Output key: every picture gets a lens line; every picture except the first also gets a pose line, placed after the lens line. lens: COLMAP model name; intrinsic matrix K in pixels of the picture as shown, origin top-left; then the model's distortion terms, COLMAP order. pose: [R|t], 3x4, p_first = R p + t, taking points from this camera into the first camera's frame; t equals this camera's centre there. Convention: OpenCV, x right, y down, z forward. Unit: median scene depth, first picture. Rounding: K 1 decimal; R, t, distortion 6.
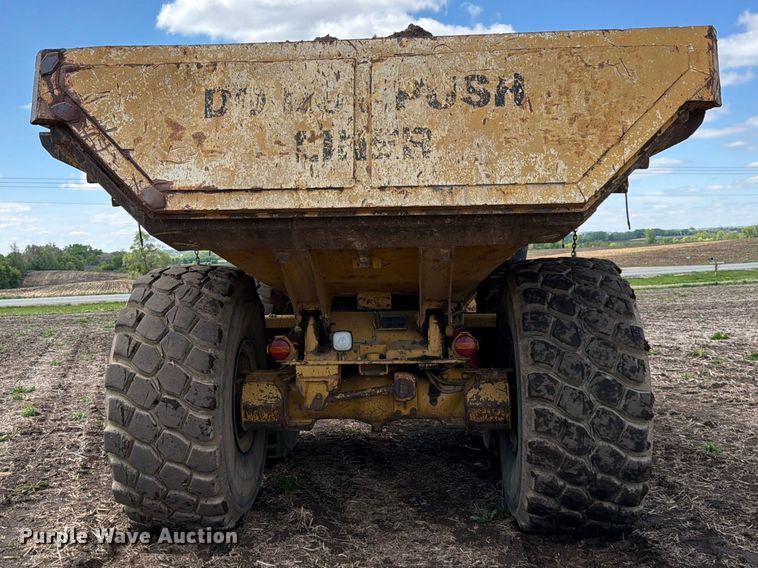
lens RADIAL K [[808.6, 0, 371.9], [0, 808.6, 284.7], [0, 0, 1]] dist [0.142287, -0.266598]
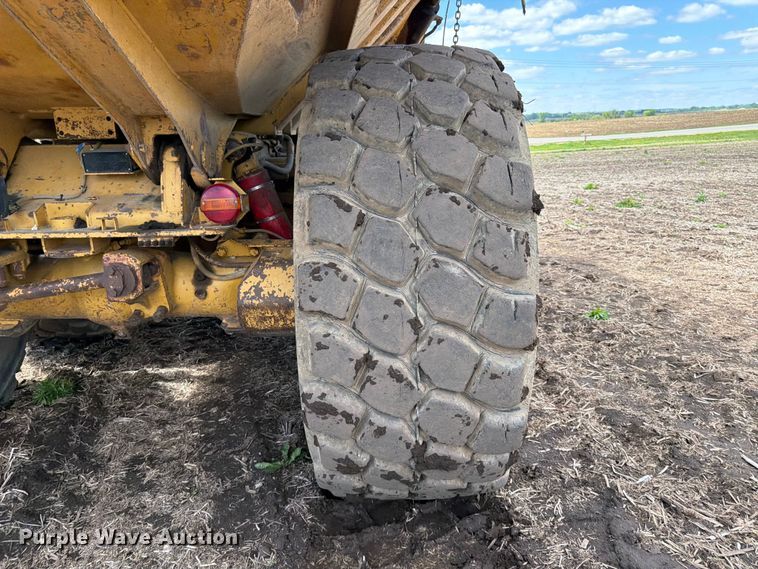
lens RADIAL K [[412.9, 0, 417.8], [0, 412.9, 285.8], [0, 0, 1]] dist [0.041836, -0.025637]
pose [[0.998298, -0.018527, 0.055294, 0.225220], [0.001900, 0.958020, 0.286696, 0.046184], [-0.058285, -0.286103, 0.956425, 0.681565]]
